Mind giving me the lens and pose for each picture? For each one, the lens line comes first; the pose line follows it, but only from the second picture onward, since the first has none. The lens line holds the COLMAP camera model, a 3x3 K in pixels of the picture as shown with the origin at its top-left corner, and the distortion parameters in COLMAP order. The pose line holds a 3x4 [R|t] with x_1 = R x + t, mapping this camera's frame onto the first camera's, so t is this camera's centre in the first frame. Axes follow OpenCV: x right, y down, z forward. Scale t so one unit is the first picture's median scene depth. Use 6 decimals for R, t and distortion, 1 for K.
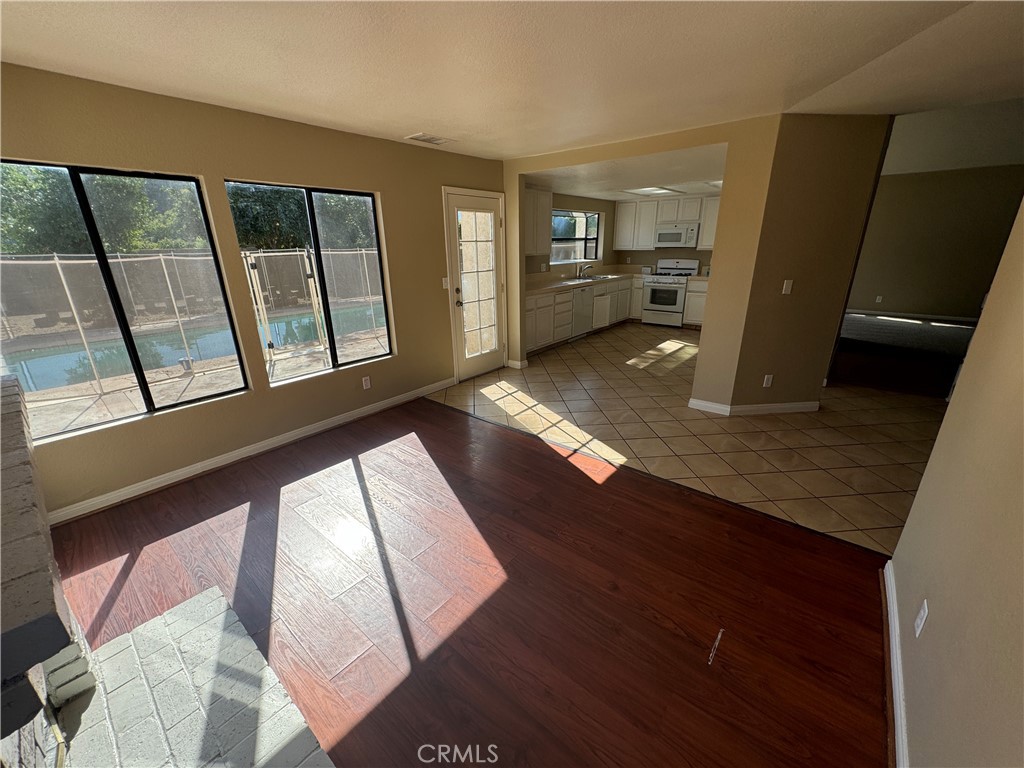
lens RADIAL K [[408.7, 0, 515.0], [0, 408.7, 382.1], [0, 0, 1]] dist [0.001363, -0.000158]
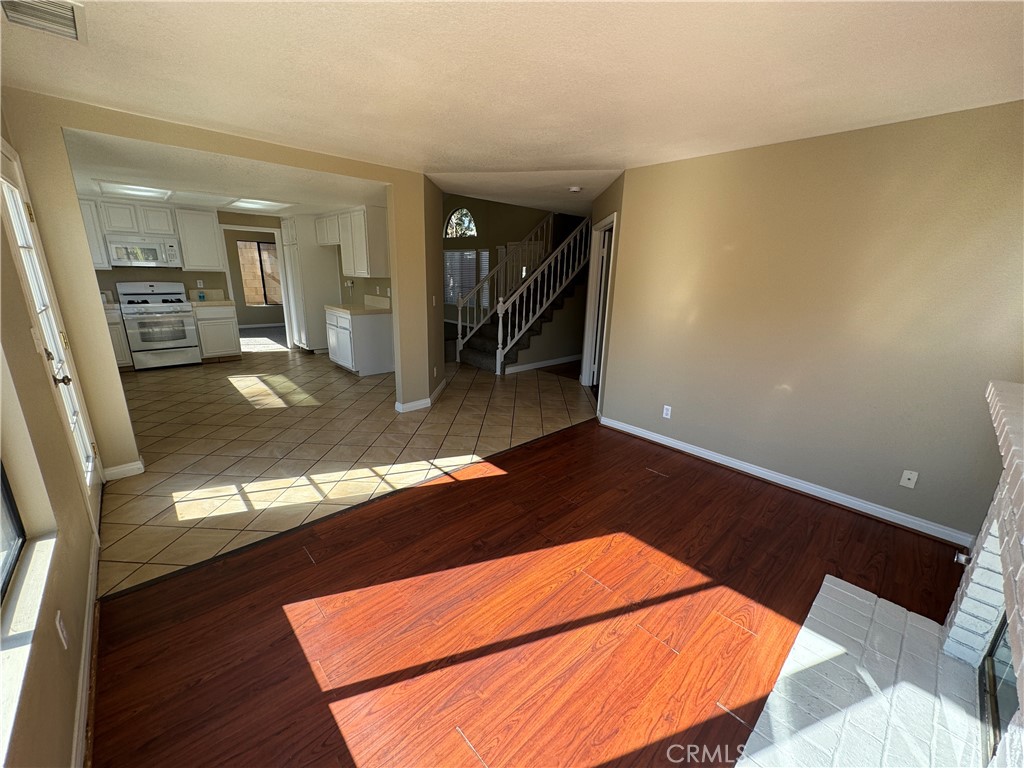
lens RADIAL K [[408.7, 0, 508.8], [0, 408.7, 387.4], [0, 0, 1]] dist [0.001363, -0.000158]
pose [[0.134929, -0.256560, 0.957064, -0.619308], [0.292233, 0.933237, 0.208972, -0.161016], [-0.946781, 0.251489, 0.200896, 0.523500]]
